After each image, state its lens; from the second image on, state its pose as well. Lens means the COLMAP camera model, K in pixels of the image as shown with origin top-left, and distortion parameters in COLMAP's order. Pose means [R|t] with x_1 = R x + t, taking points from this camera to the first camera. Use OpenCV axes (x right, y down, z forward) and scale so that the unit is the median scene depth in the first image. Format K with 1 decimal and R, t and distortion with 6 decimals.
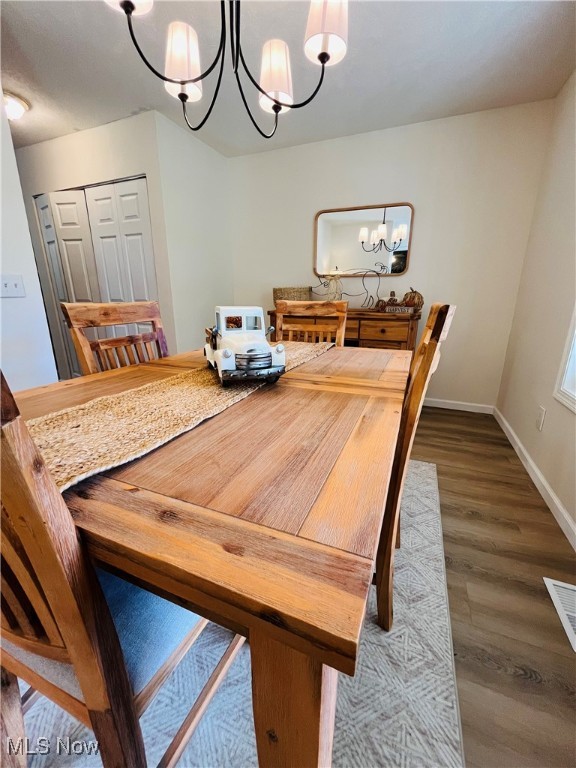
lens RADIAL K [[310.9, 0, 286.9], [0, 310.9, 383.6], [0, 0, 1]] dist [-0.004508, 0.000027]
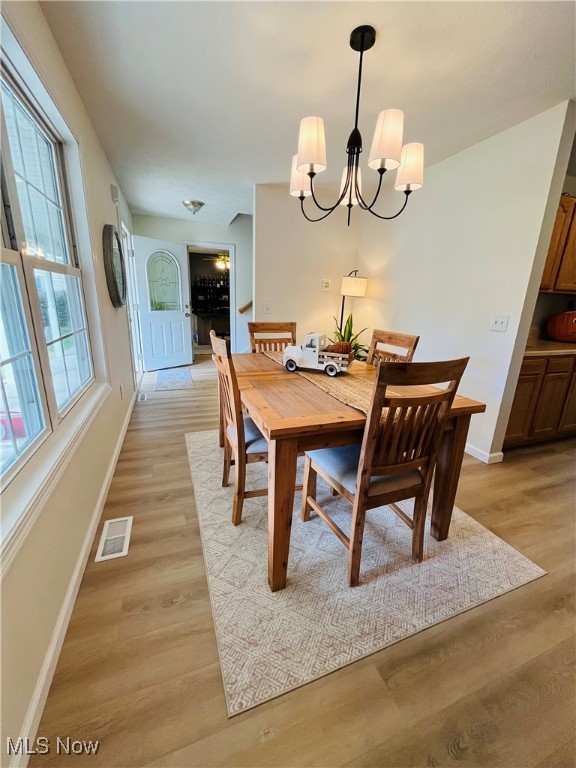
lens RADIAL K [[310.9, 0, 286.9], [0, 310.9, 383.6], [0, 0, 1]] dist [-0.004508, 0.000027]
pose [[-0.731890, 0.159768, -0.662428, 0.964030], [-0.219003, 0.865400, 0.450689, -0.610984], [0.645271, 0.474928, -0.598388, 1.649752]]
